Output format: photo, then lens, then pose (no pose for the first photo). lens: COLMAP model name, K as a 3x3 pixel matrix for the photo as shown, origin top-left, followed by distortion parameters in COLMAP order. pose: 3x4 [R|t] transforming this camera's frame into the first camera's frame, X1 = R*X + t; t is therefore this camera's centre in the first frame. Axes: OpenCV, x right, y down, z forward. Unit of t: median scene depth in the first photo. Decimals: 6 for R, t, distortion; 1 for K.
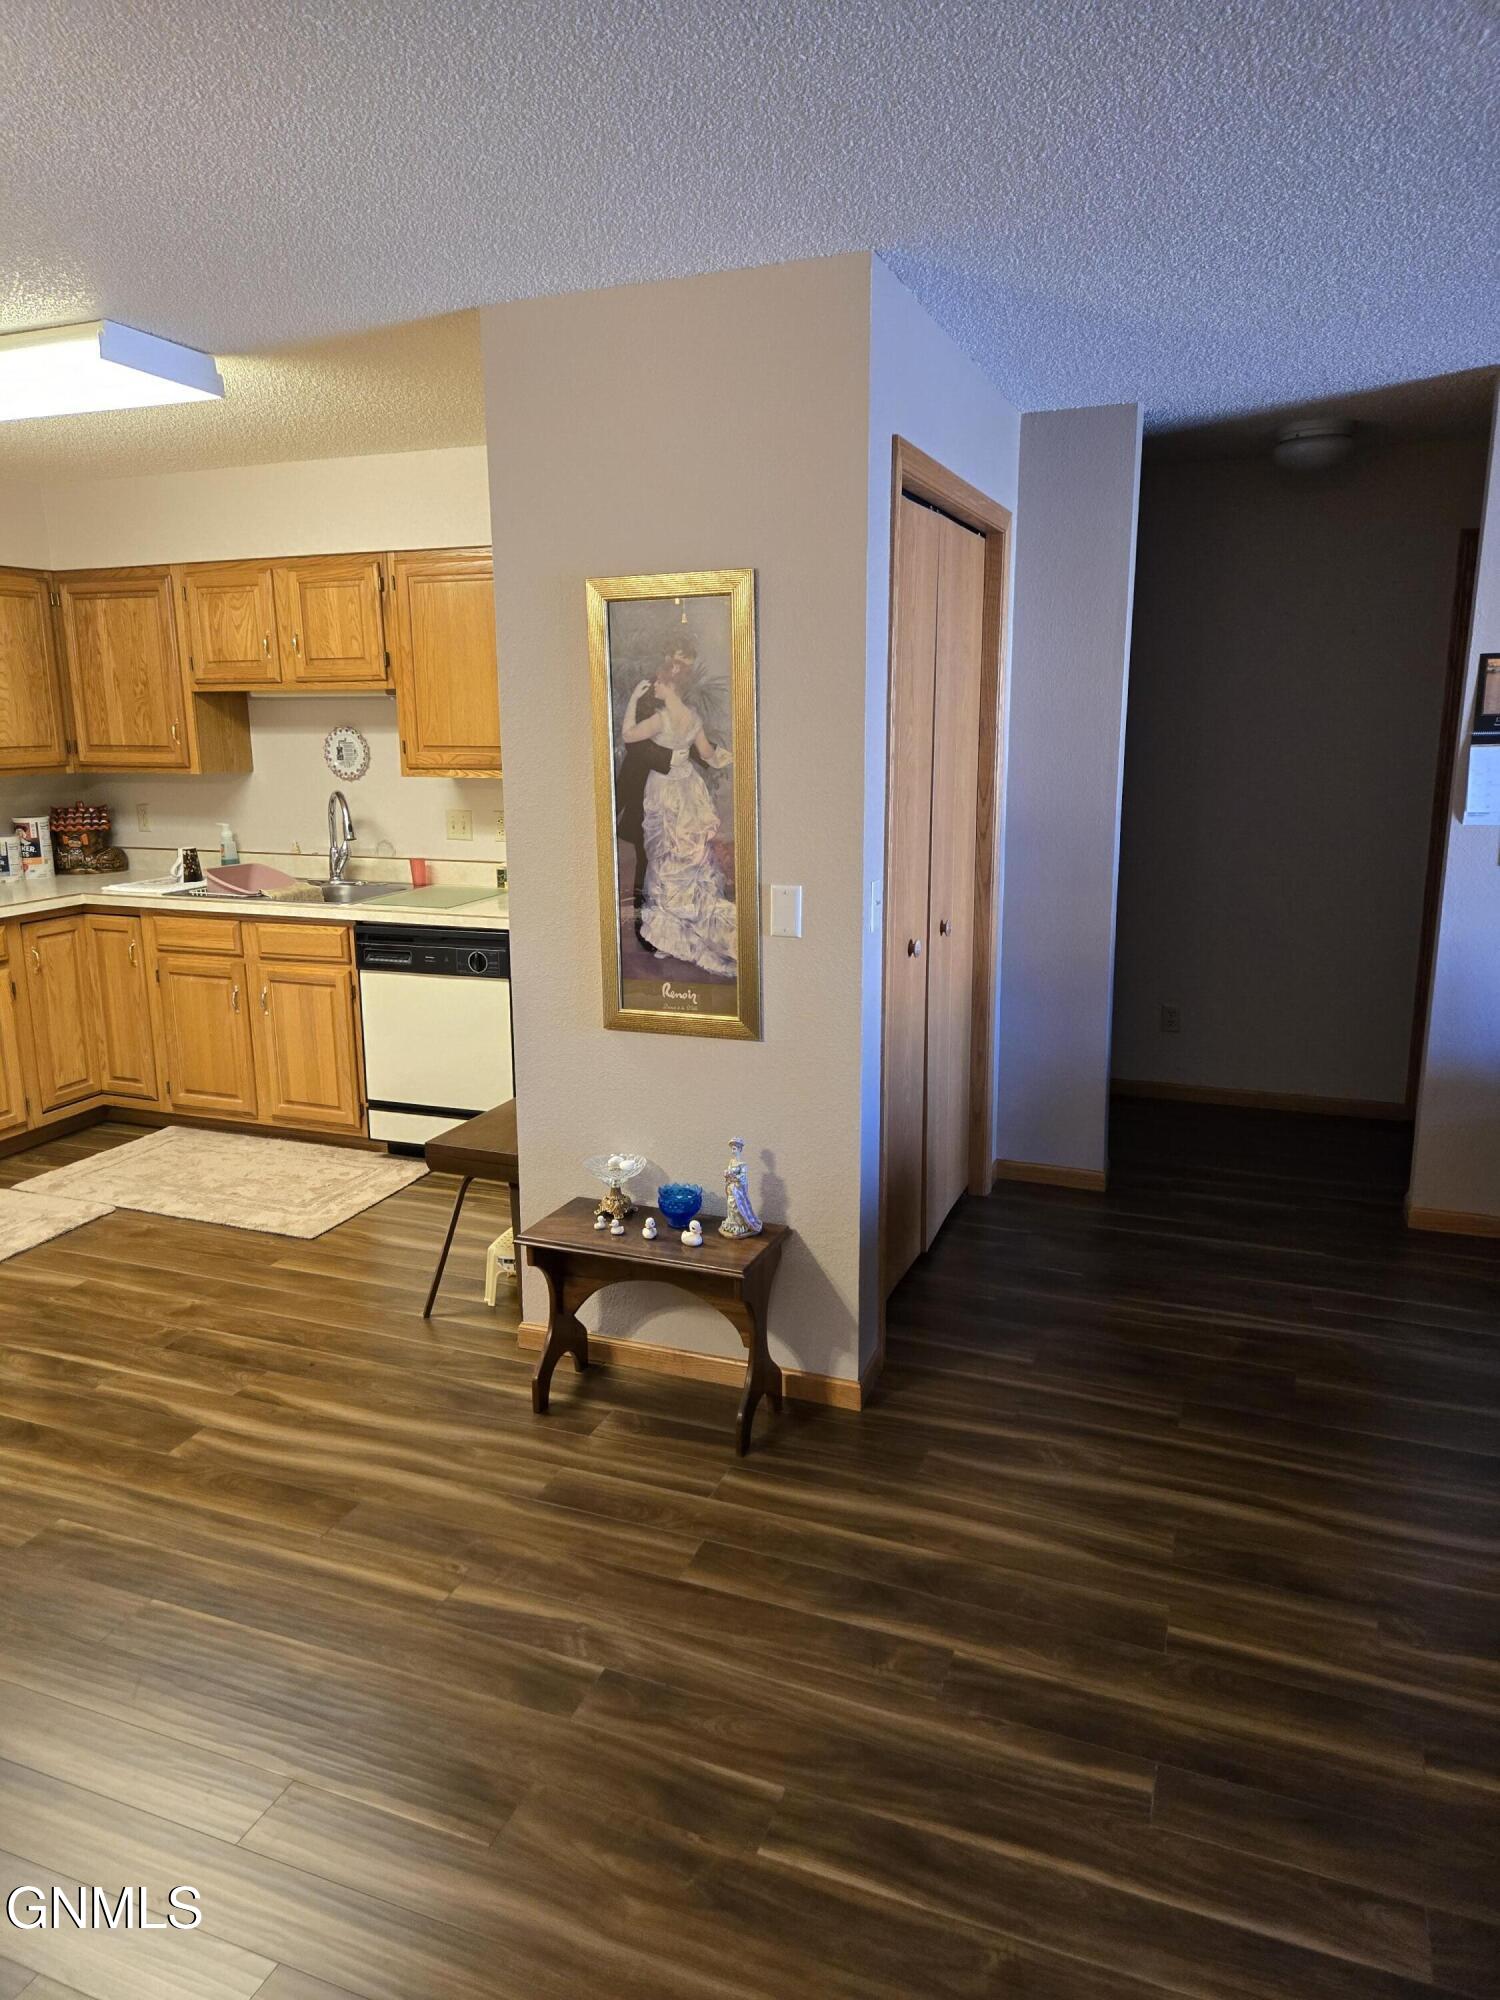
lens RADIAL K [[1328.7, 0, 717.6], [0, 1328.7, 975.6], [0, 0, 1]] dist [0.079325, -0.071508]
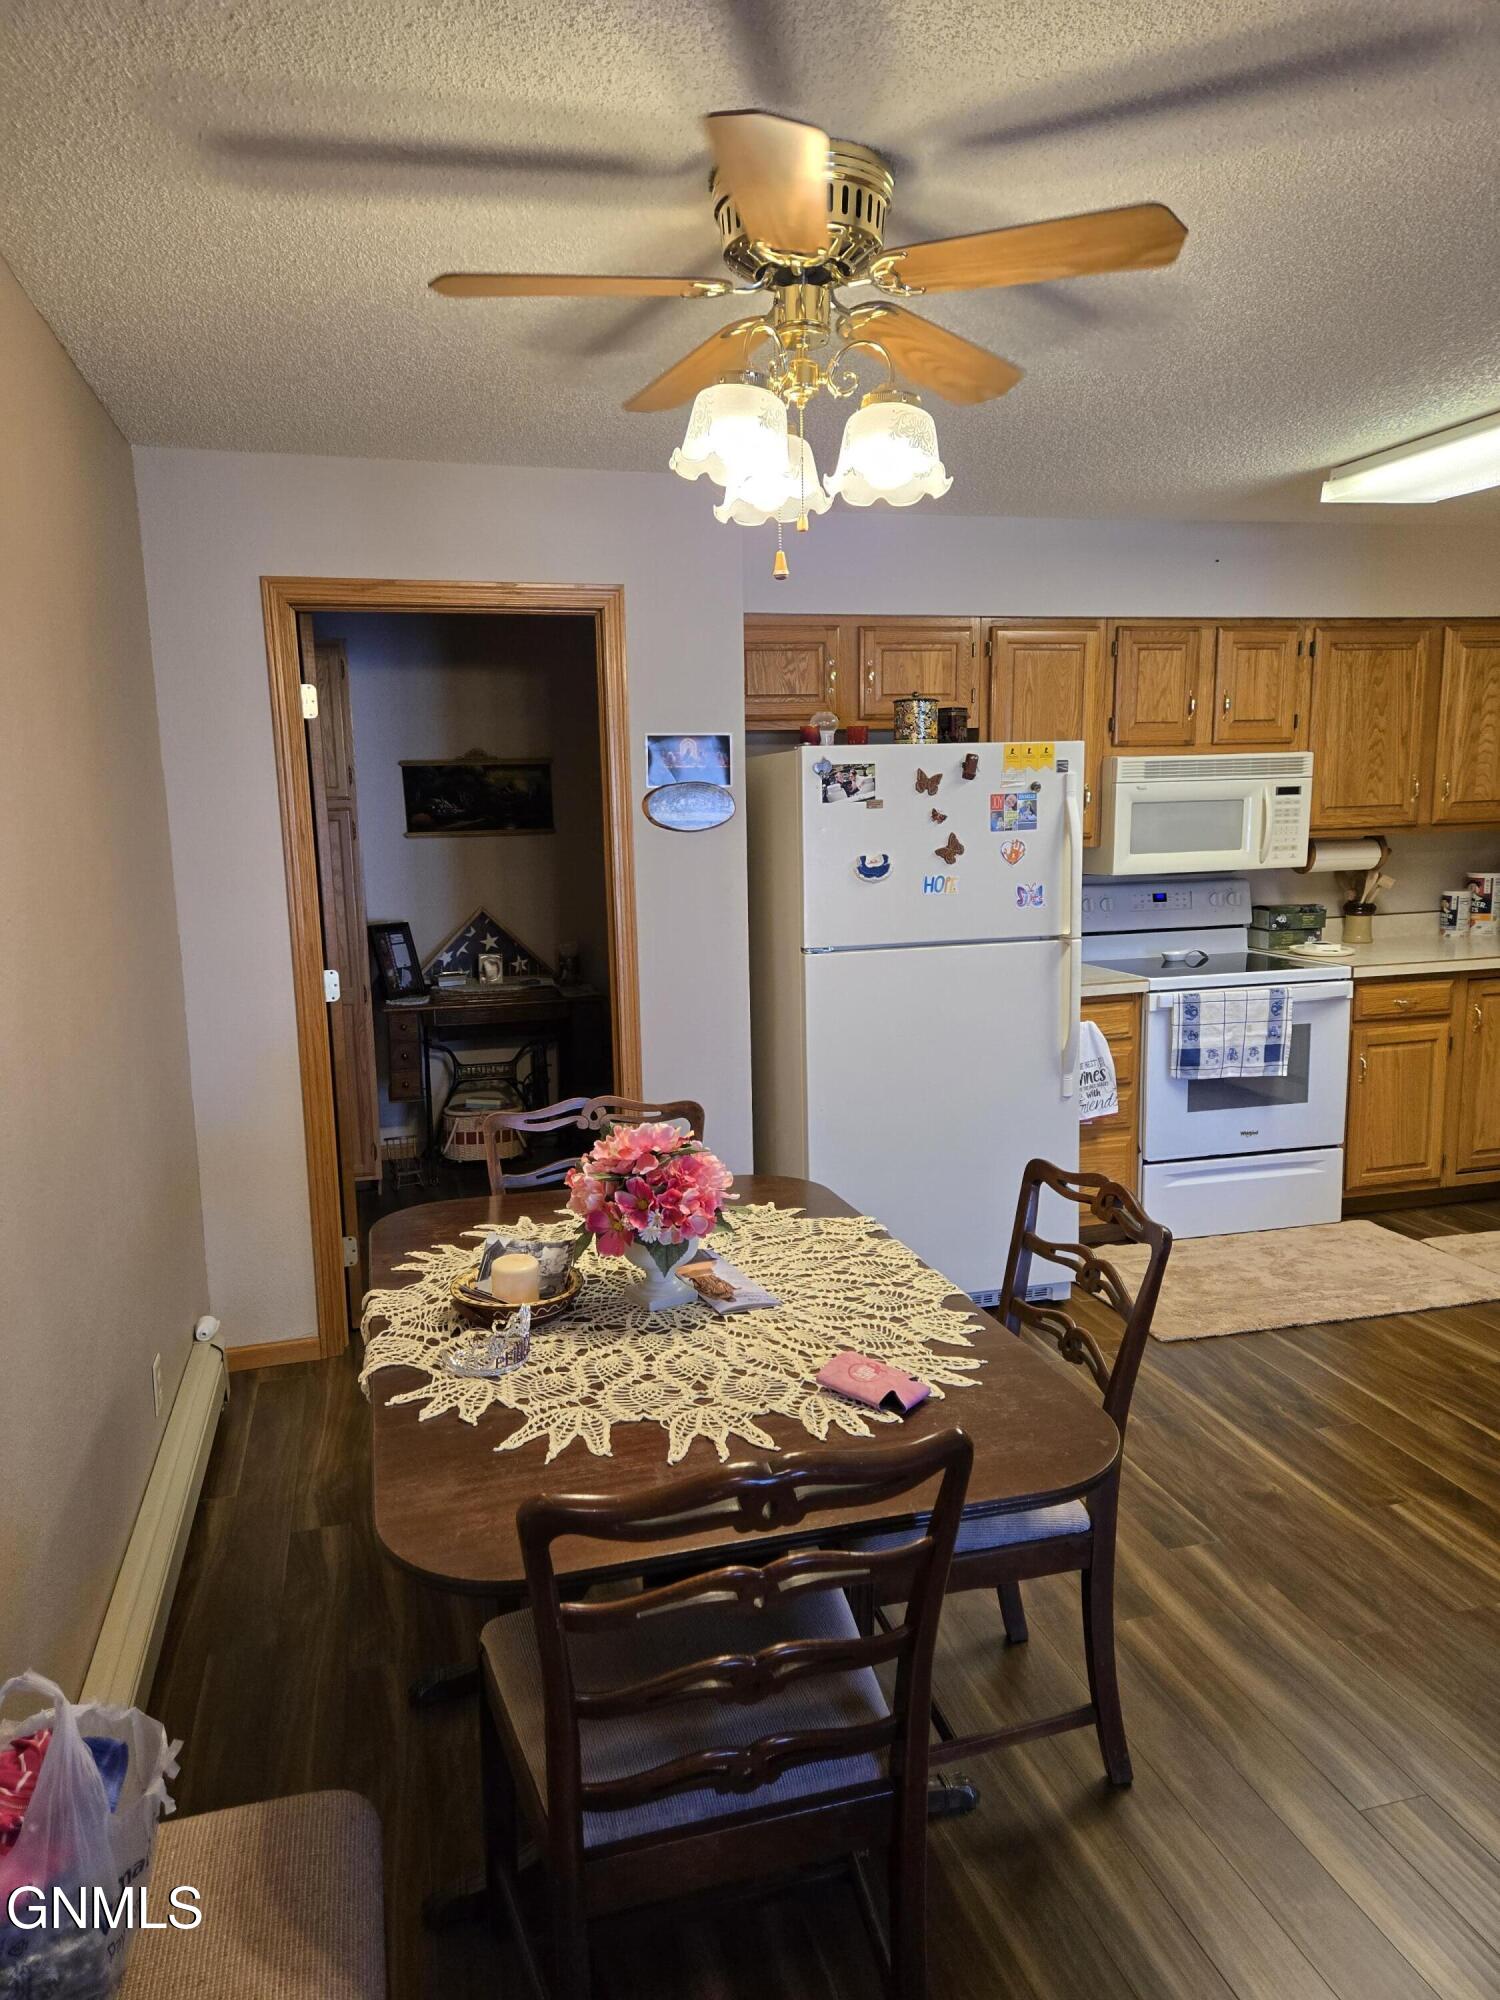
lens RADIAL K [[1331.8, 0, 724.9], [0, 1331.8, 1004.2], [0, 0, 1]] dist [0.078748, -0.079906]
pose [[0.602230, 0.125997, -0.788317, -0.064046], [-0.142020, 0.988624, 0.049516, 0.007717], [0.785588, 0.082137, 0.613274, -0.030509]]
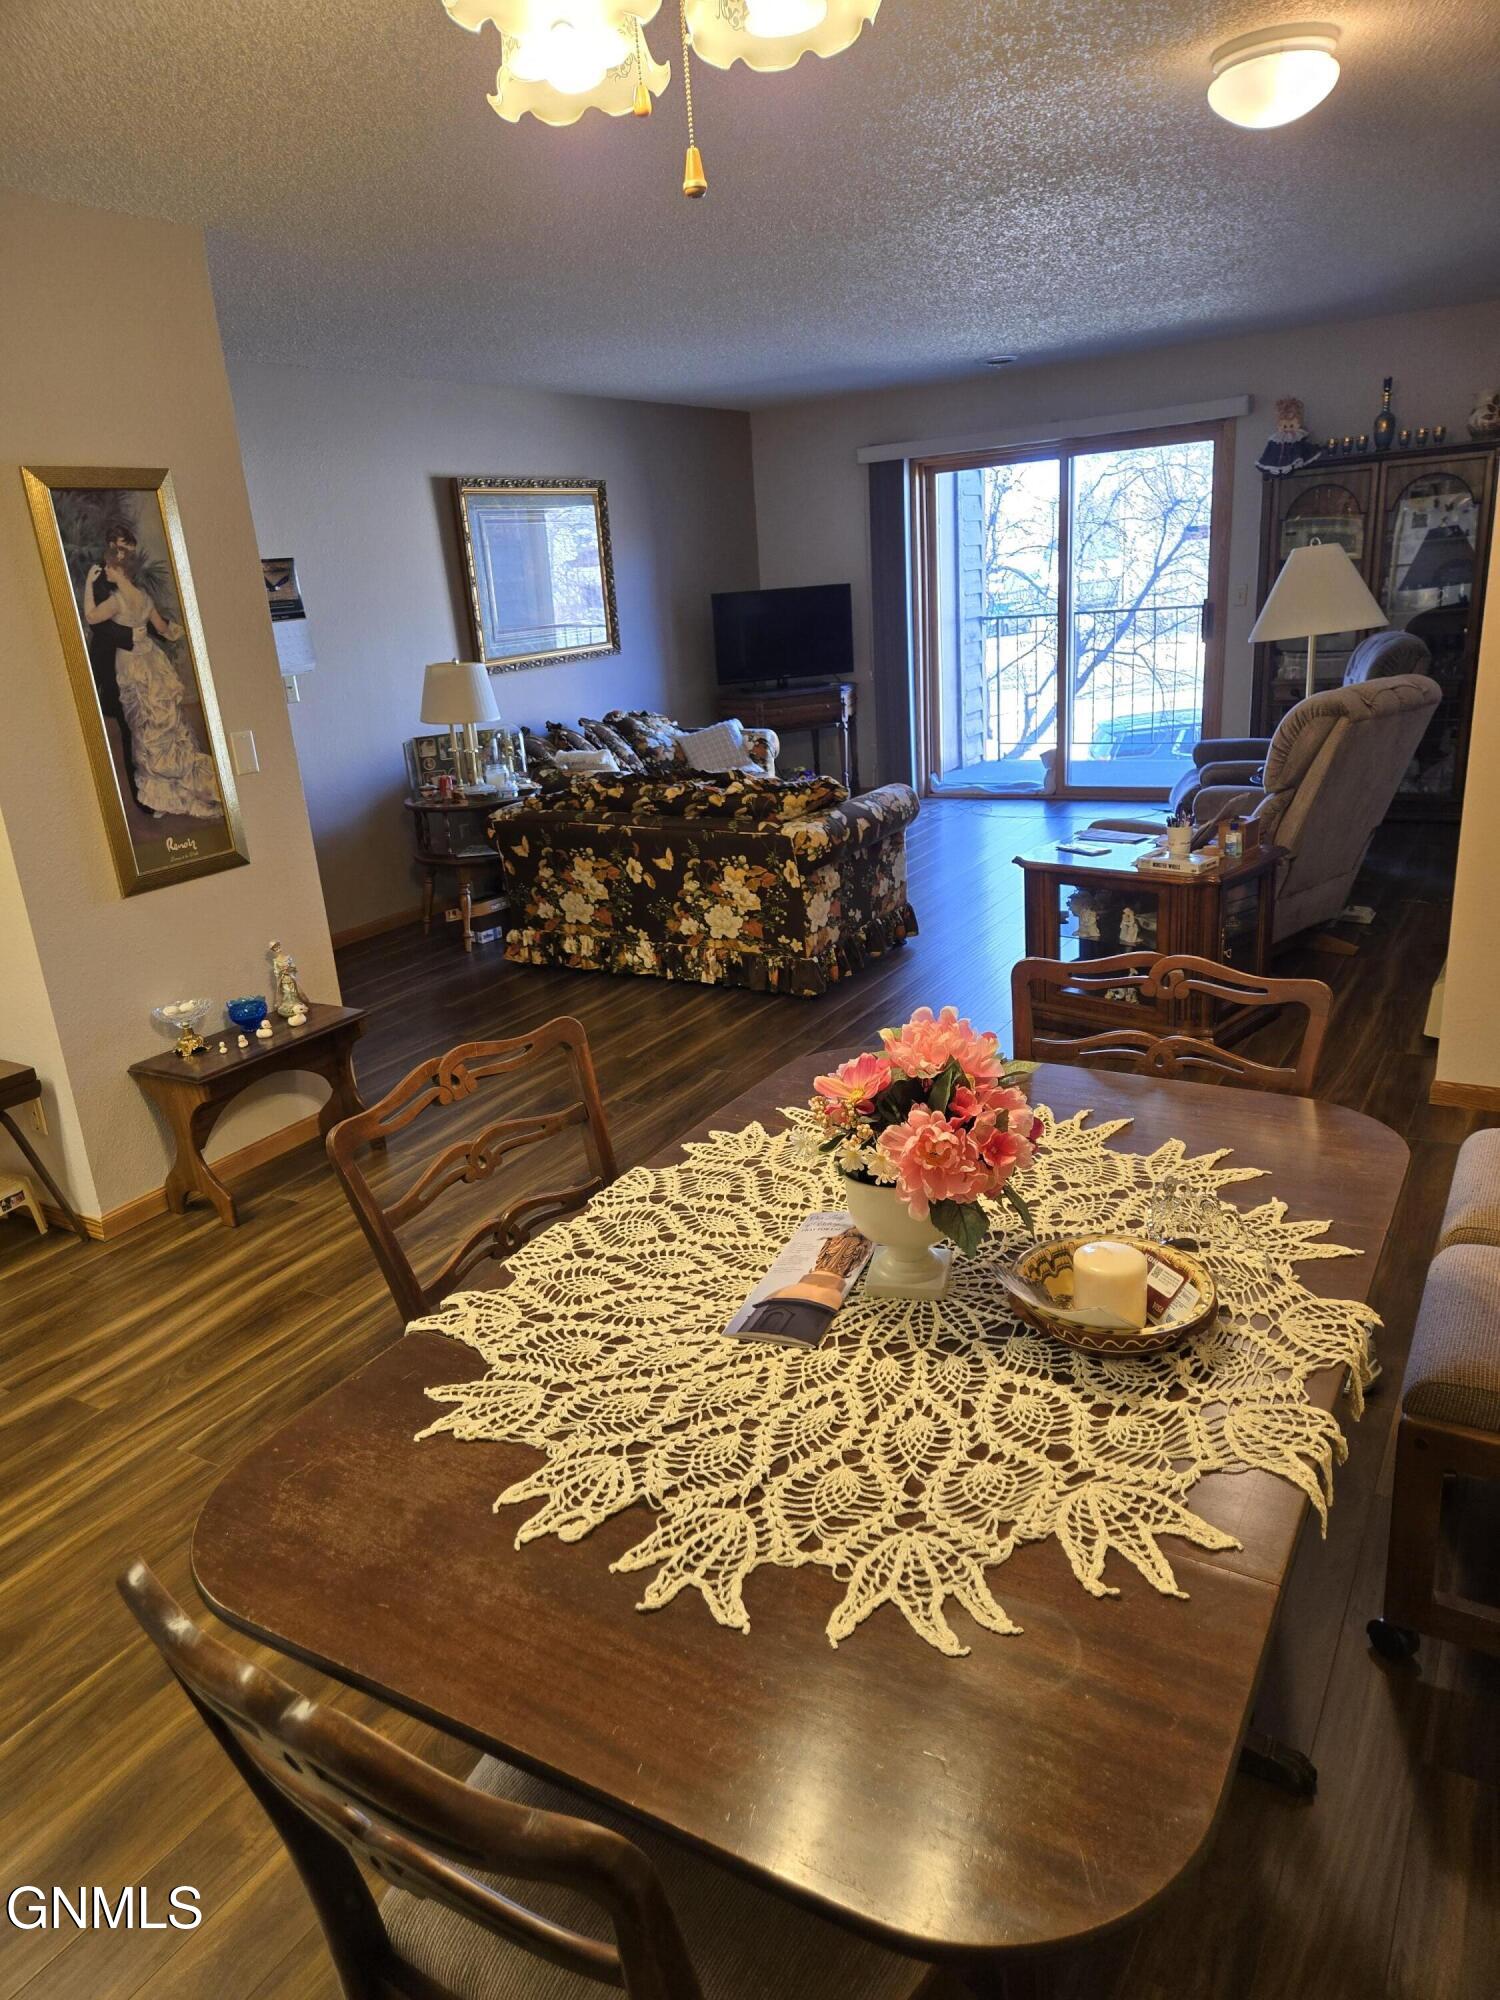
lens RADIAL K [[1338.3, 0, 746.3], [0, 1338.3, 1012.2], [0, 0, 1]] dist [0.078071, -0.071478]
pose [[0.153486, -0.310617, 0.938061, -0.706905], [0.260926, 0.928357, 0.264710, -0.022048], [-0.953079, 0.204135, 0.223538, 0.190755]]
